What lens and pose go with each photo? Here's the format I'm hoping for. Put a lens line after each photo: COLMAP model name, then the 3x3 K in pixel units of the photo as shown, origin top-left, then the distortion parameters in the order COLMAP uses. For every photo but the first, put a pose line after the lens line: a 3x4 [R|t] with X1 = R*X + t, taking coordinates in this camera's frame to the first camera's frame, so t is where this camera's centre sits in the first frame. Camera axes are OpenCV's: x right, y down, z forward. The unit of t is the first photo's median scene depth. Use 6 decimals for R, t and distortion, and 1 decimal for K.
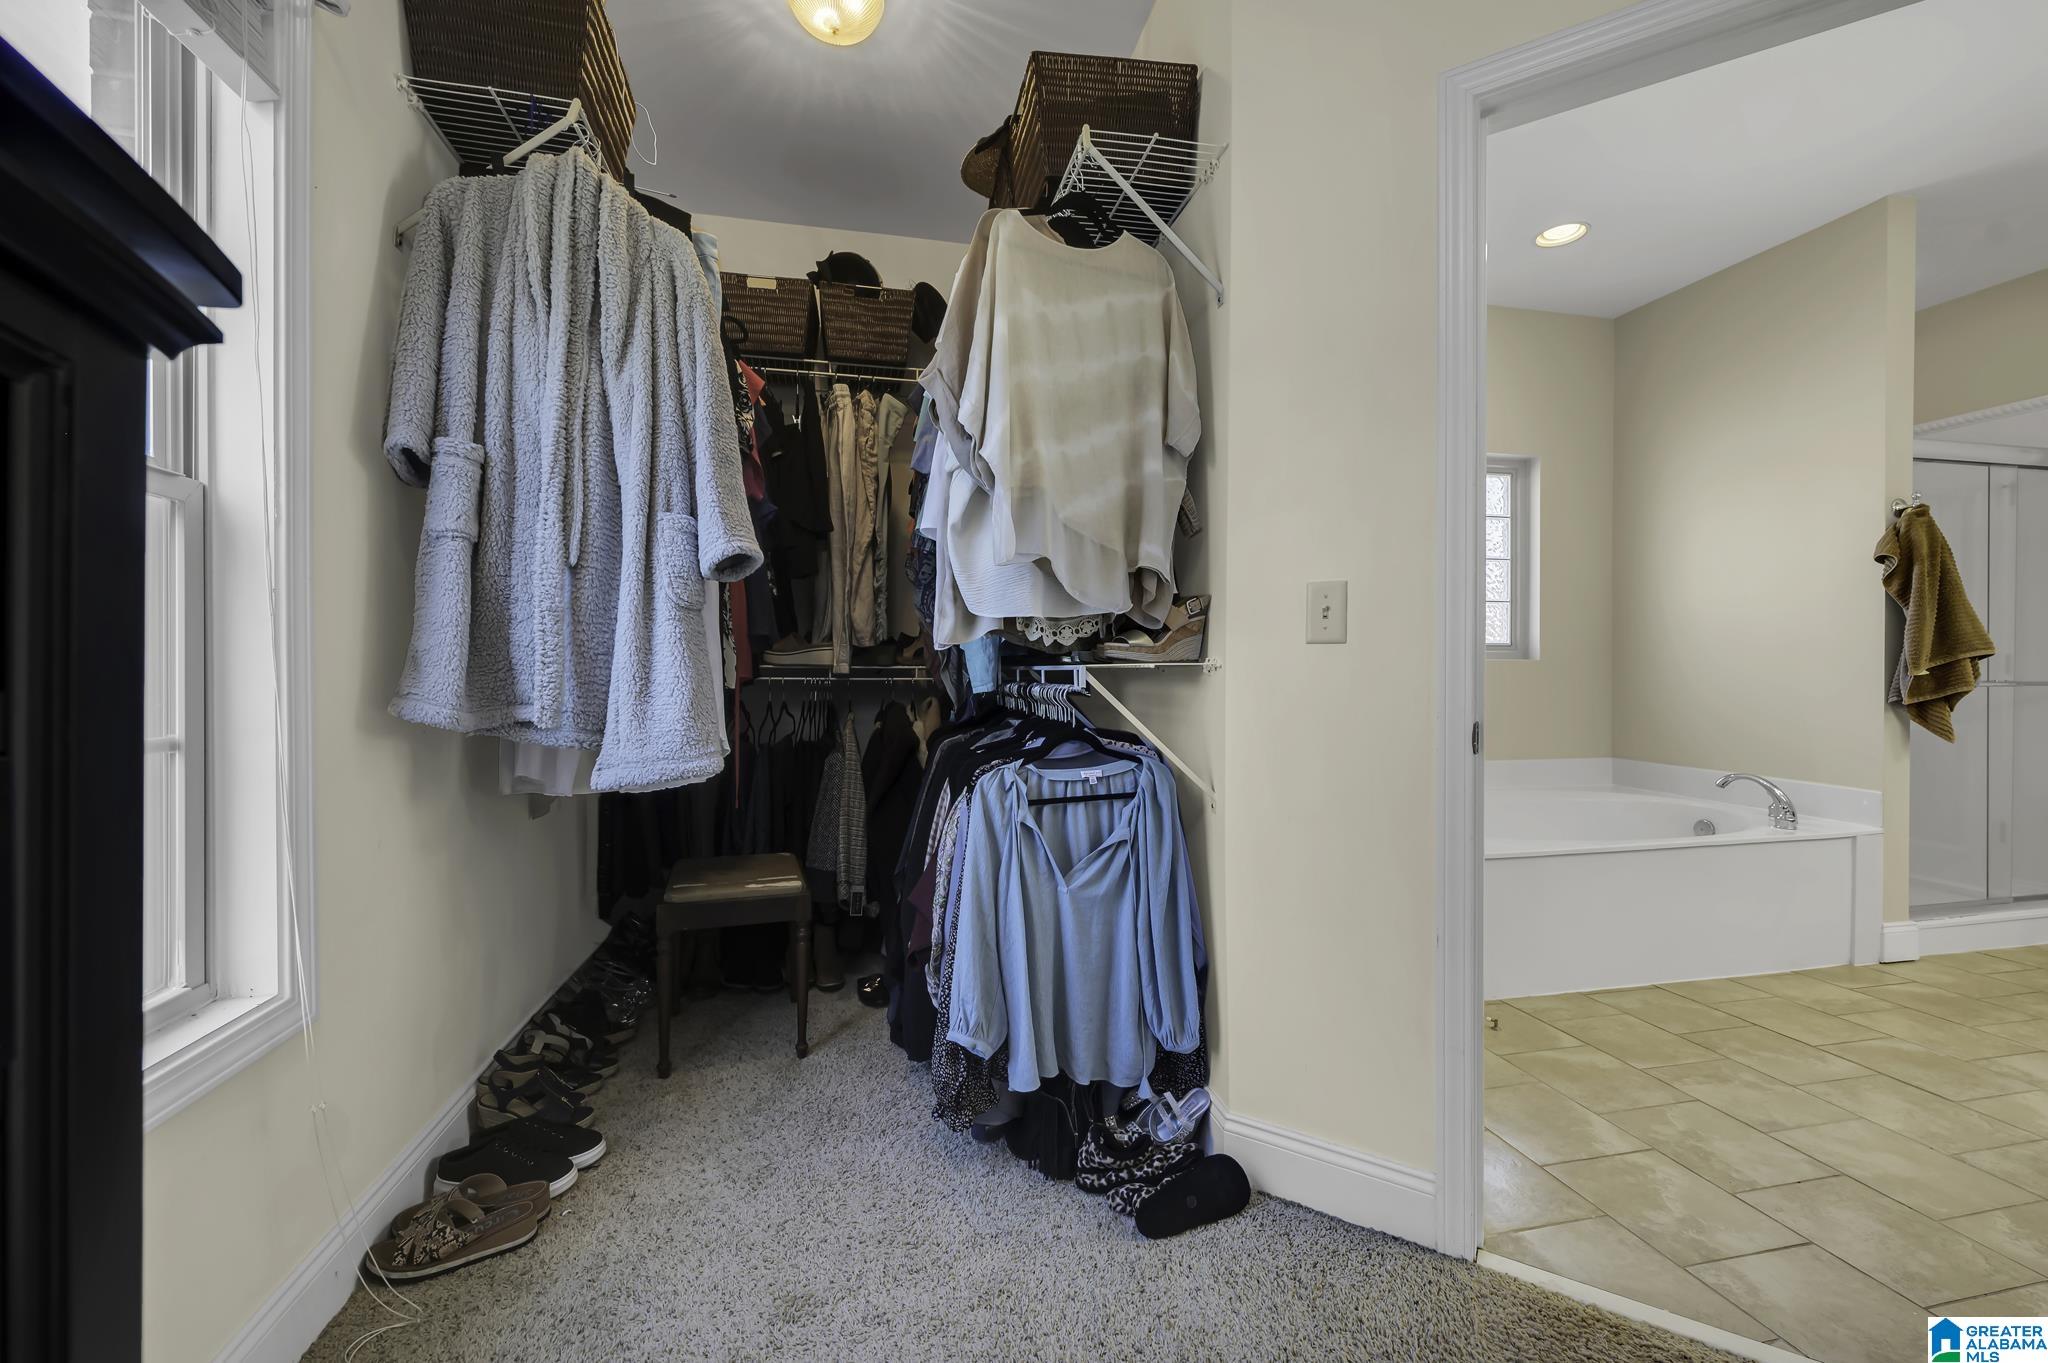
lens RADIAL K [[843.0, 0, 1024.0], [0, 843.0, 681.5], [0, 0, 1]] dist [-0.003182, -0.000135]
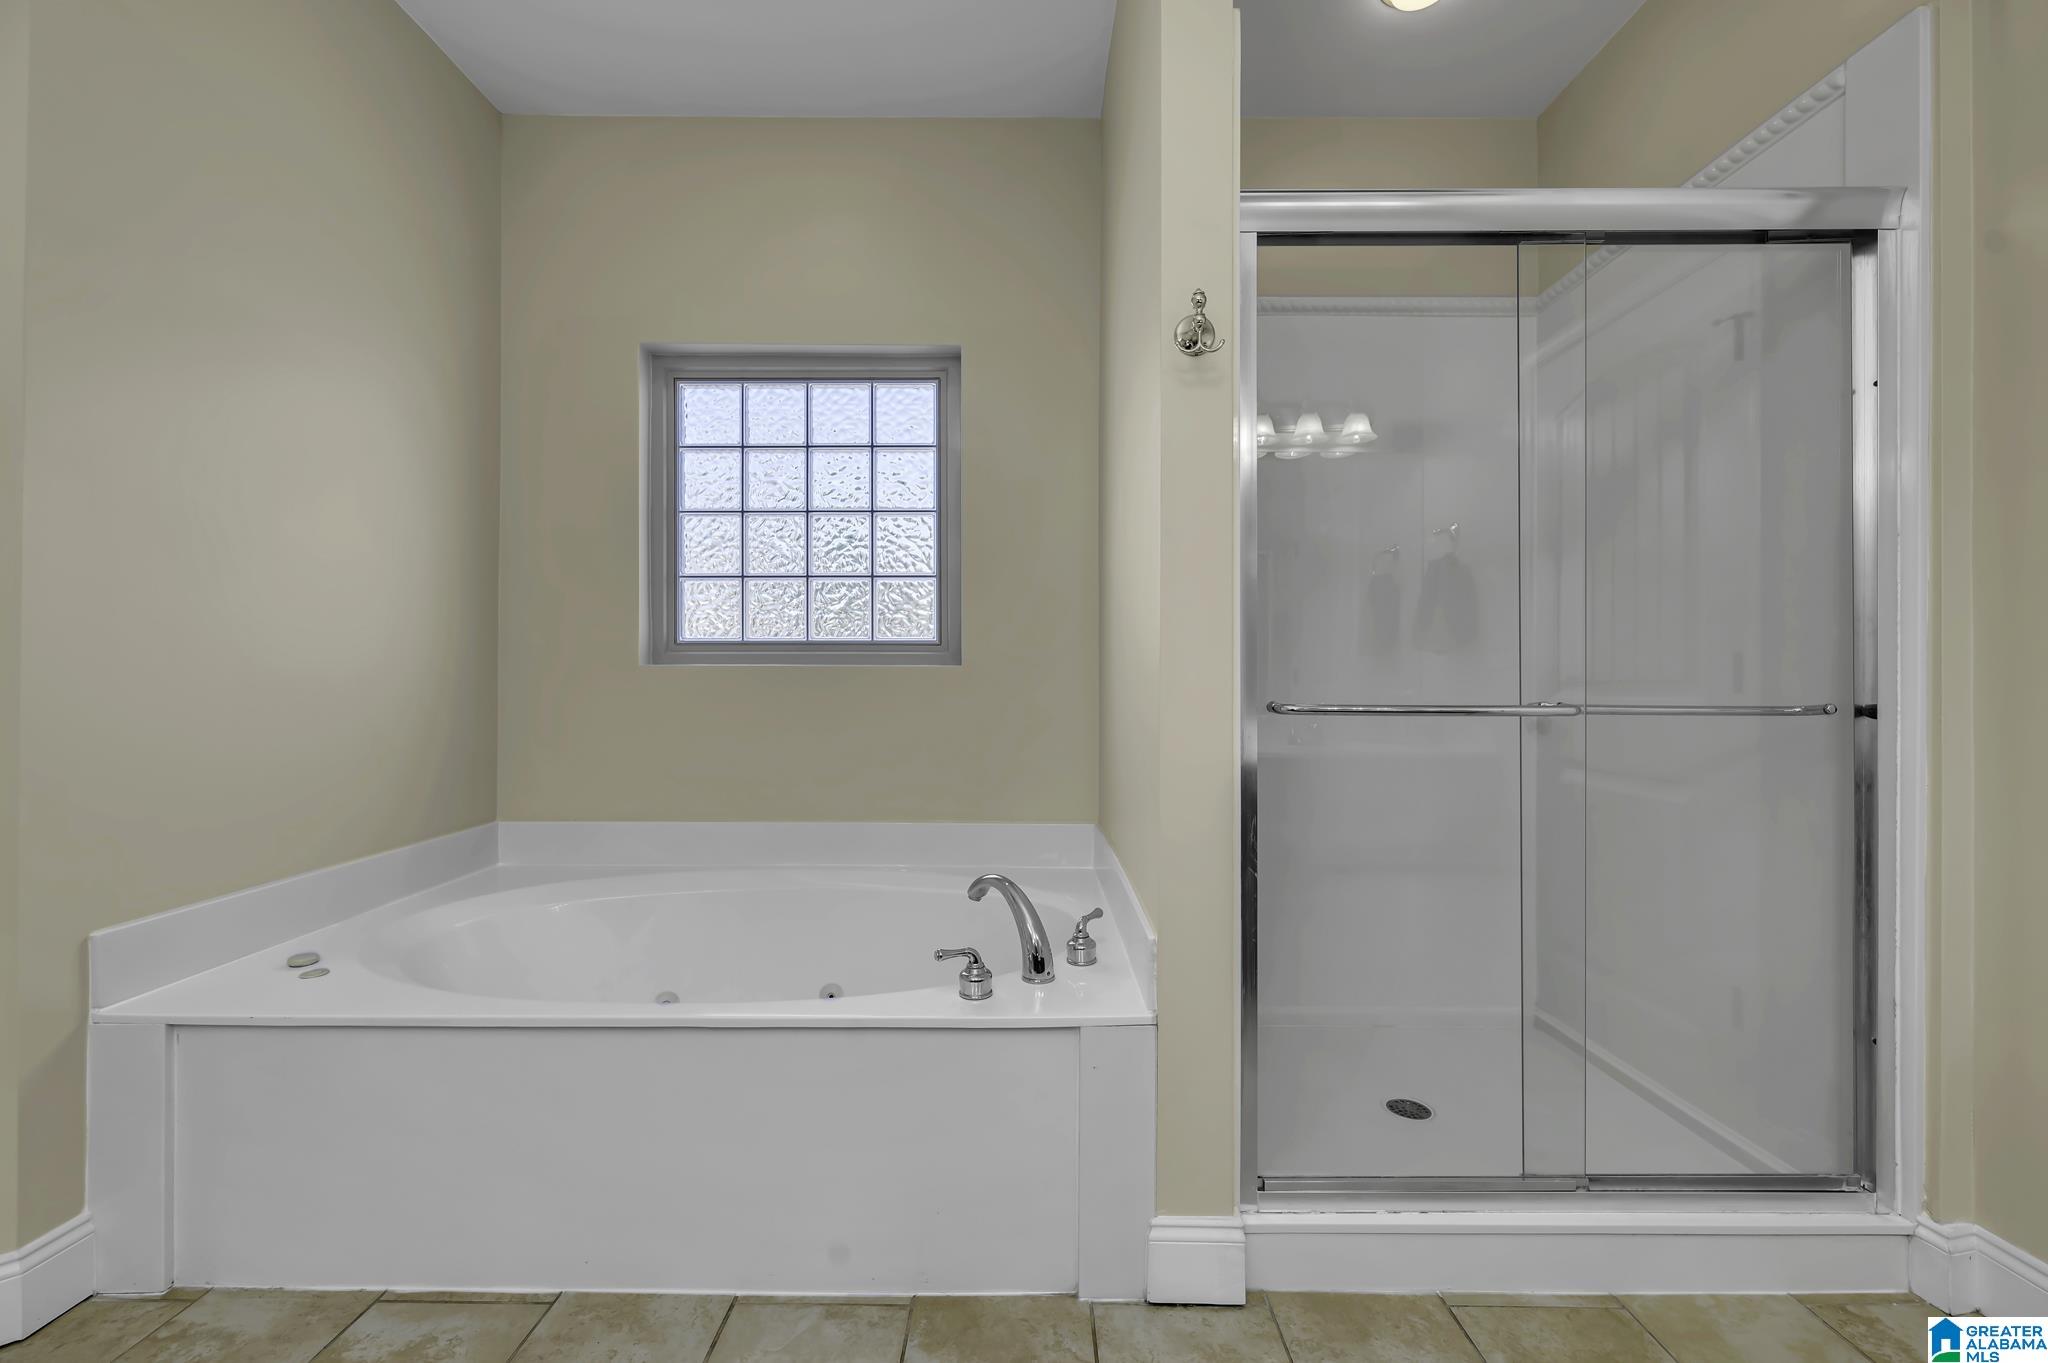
lens RADIAL K [[843.0, 0, 1024.0], [0, 843.0, 681.5], [0, 0, 1]] dist [-0.003182, -0.000135]
pose [[0.975695, 0.001916, -0.219125, 1.103127], [-0.003846, 0.999957, -0.008380, -0.012036], [0.219100, 0.009019, 0.975661, 0.536779]]
